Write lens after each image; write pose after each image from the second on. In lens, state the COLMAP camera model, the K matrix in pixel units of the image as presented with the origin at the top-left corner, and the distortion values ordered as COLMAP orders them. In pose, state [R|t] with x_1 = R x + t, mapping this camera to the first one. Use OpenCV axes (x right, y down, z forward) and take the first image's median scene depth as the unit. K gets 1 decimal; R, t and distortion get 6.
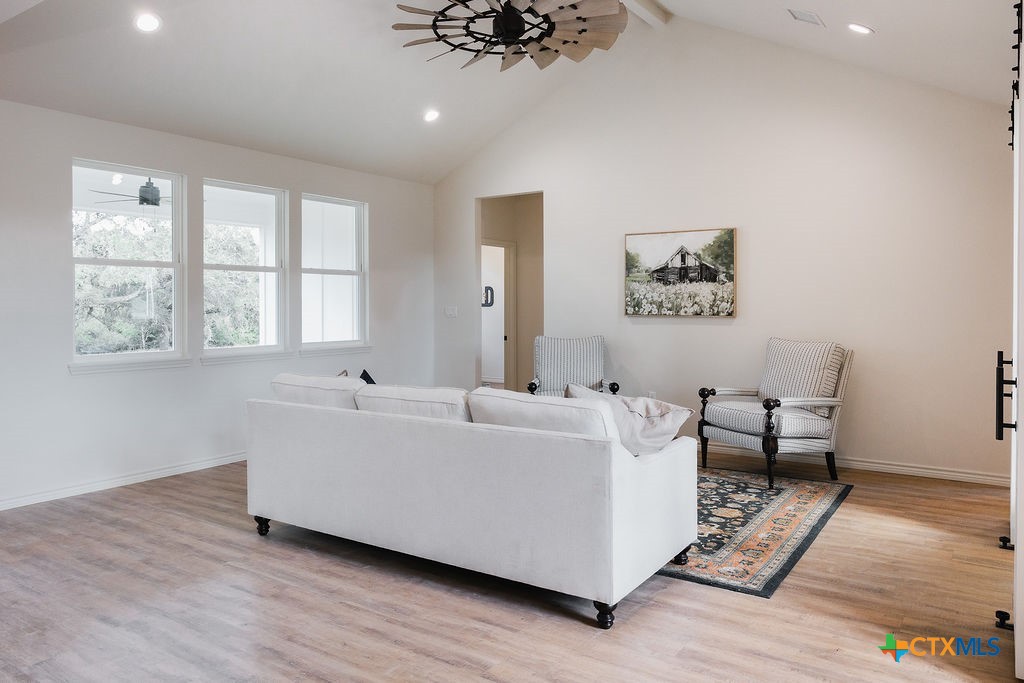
lens RADIAL K [[715.8, 0, 499.9], [0, 715.8, 319.9], [0, 0, 1]] dist [0.004448, -0.002184]
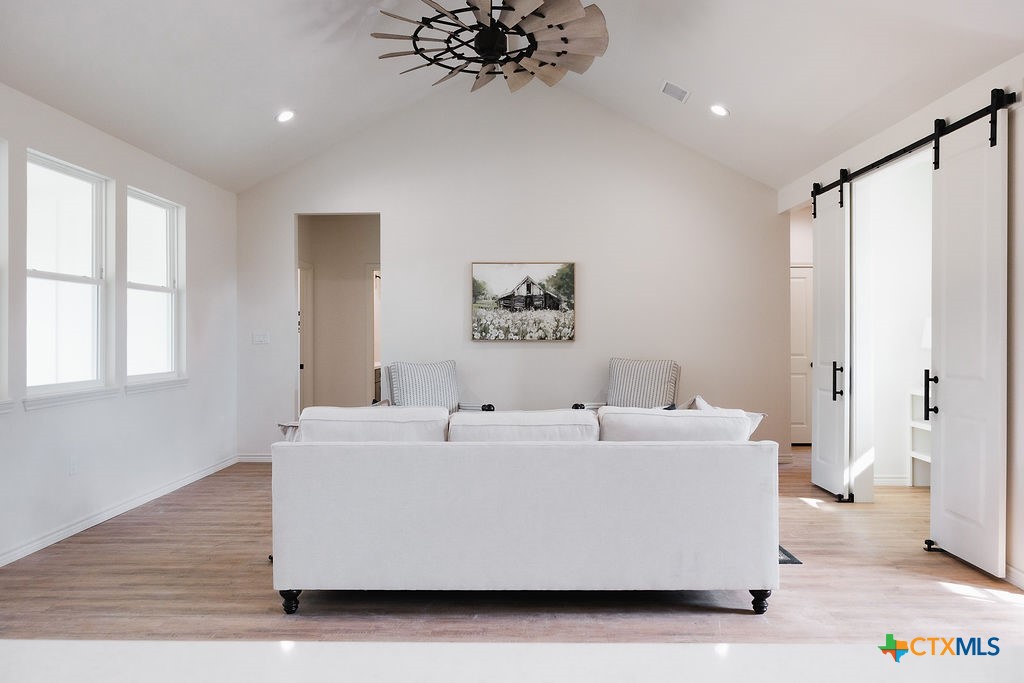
lens RADIAL K [[684.4, 0, 511.9], [0, 684.4, 341.7], [0, 0, 1]] dist [0.000351, -0.000661]
pose [[0.832872, -0.004144, 0.553450, -0.349436], [0.011497, 0.999886, -0.009816, 0.006663], [-0.553346, 0.014539, 0.832824, 0.147293]]
